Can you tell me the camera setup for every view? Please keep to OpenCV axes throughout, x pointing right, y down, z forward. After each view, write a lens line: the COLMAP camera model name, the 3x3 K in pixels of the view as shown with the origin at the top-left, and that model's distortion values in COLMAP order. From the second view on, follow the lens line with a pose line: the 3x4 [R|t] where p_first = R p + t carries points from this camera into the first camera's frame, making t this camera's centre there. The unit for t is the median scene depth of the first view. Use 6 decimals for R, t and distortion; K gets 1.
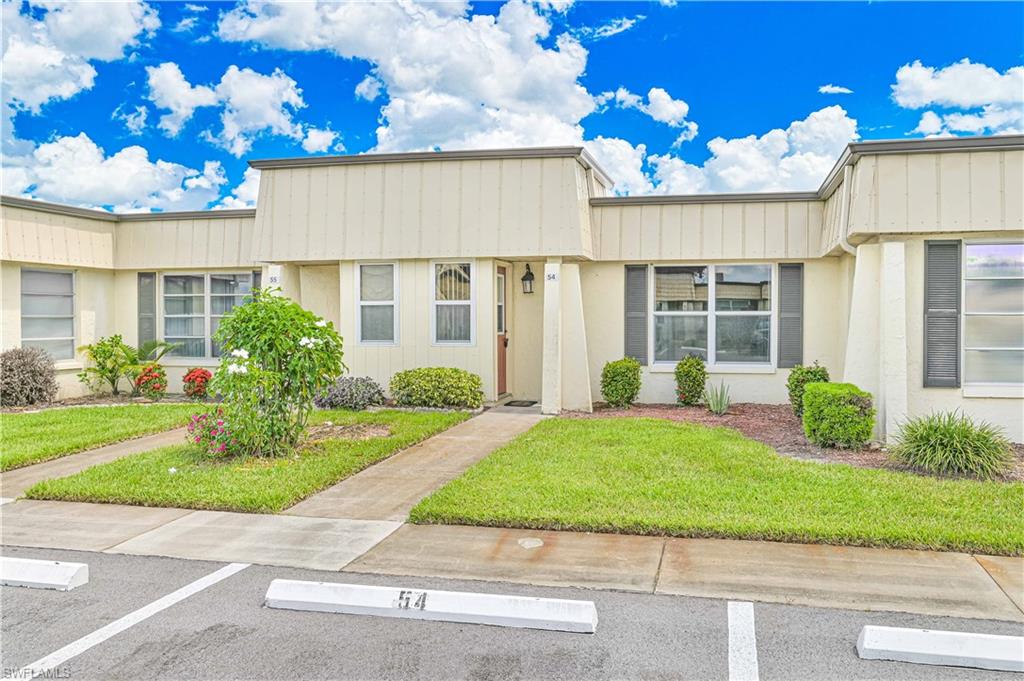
lens RADIAL K [[900.8, 0, 512.0], [0, 900.8, 340.5], [0, 0, 1]] dist [0.001029, -0.914855]
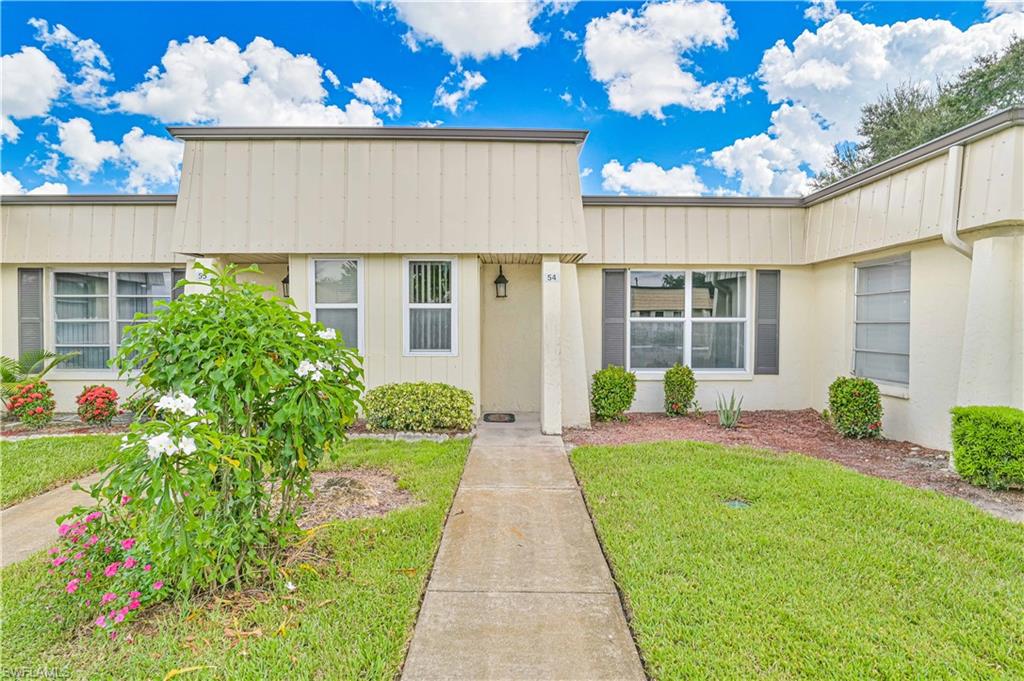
lens RADIAL K [[602.4, 0, 512.0], [0, 602.4, 340.5], [0, 0, 1]] dist [-0.022650, -0.048460]
pose [[0.967556, -0.004877, 0.252609, -0.134421], [0.004003, 0.999984, 0.003974, -0.010757], [-0.252624, -0.002833, 0.967560, 0.415871]]
